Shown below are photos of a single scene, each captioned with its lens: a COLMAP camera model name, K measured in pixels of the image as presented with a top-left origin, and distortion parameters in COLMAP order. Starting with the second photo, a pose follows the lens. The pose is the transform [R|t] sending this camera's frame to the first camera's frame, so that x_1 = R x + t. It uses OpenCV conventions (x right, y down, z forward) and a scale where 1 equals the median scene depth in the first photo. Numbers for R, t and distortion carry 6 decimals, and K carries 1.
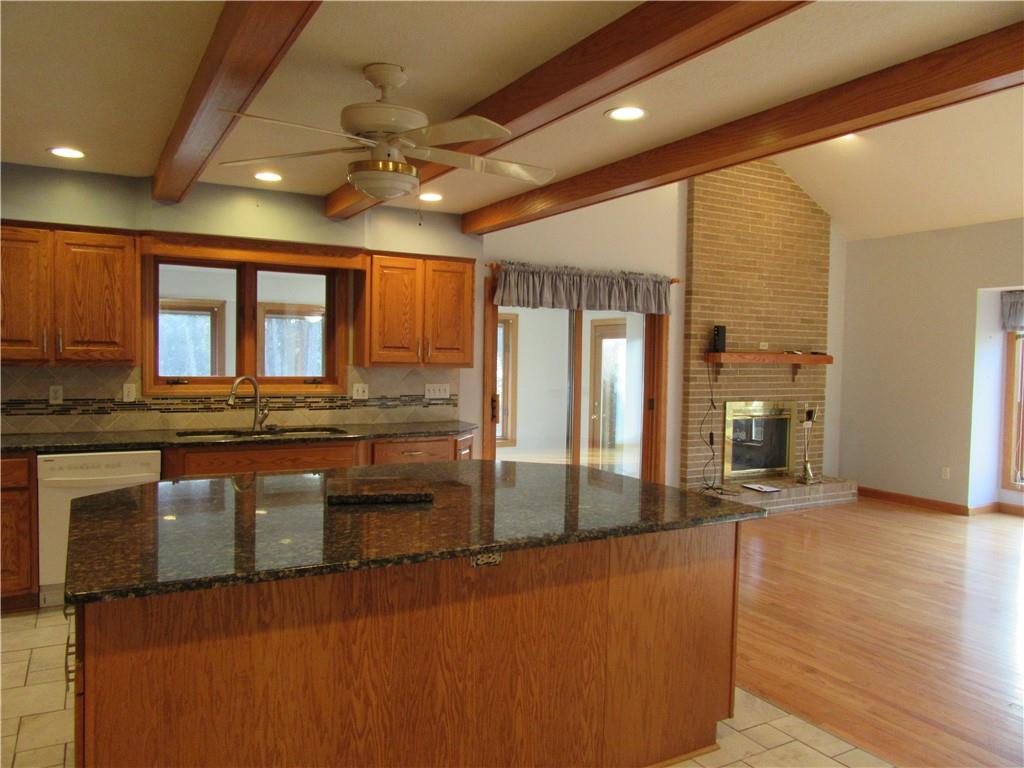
lens RADIAL K [[754.7, 0, 512.5], [0, 754.7, 383.6], [0, 0, 1]] dist [-0.007756, 0.004299]
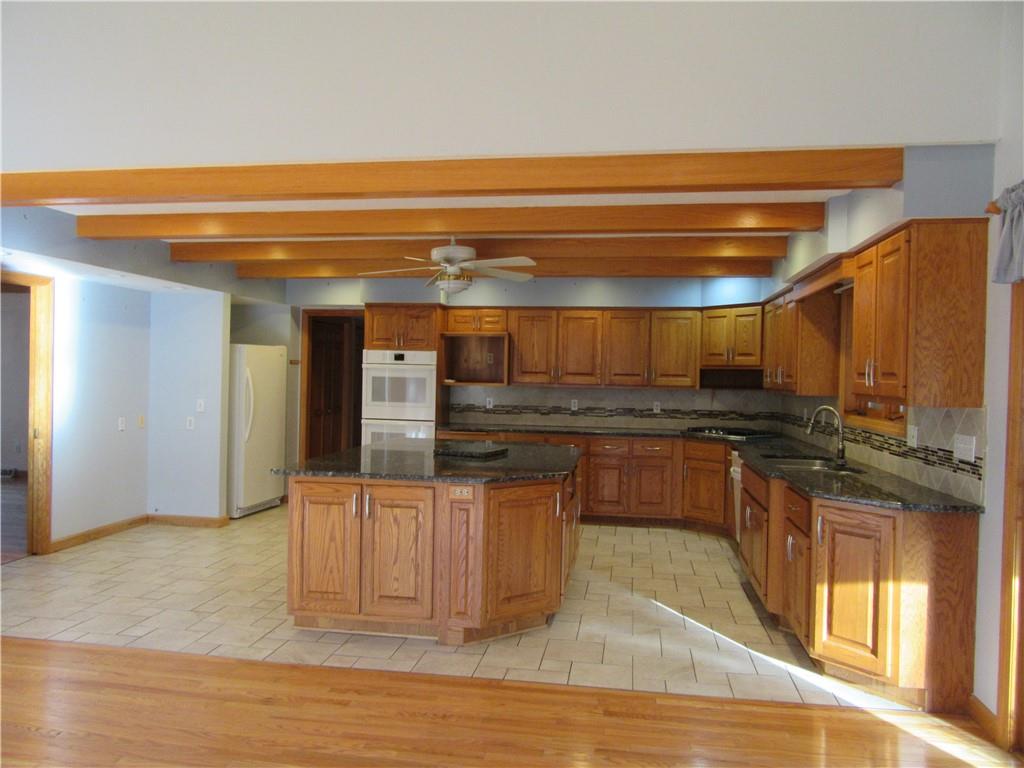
lens RADIAL K [[754.7, 0, 514.8], [0, 754.7, 381.1], [0, 0, 1]] dist [-0.007756, 0.004299]
pose [[-0.621998, -0.025230, -0.782612, 0.429710], [-0.069279, 0.997334, 0.022909, -0.023339], [0.779948, 0.068468, -0.622088, 0.815641]]
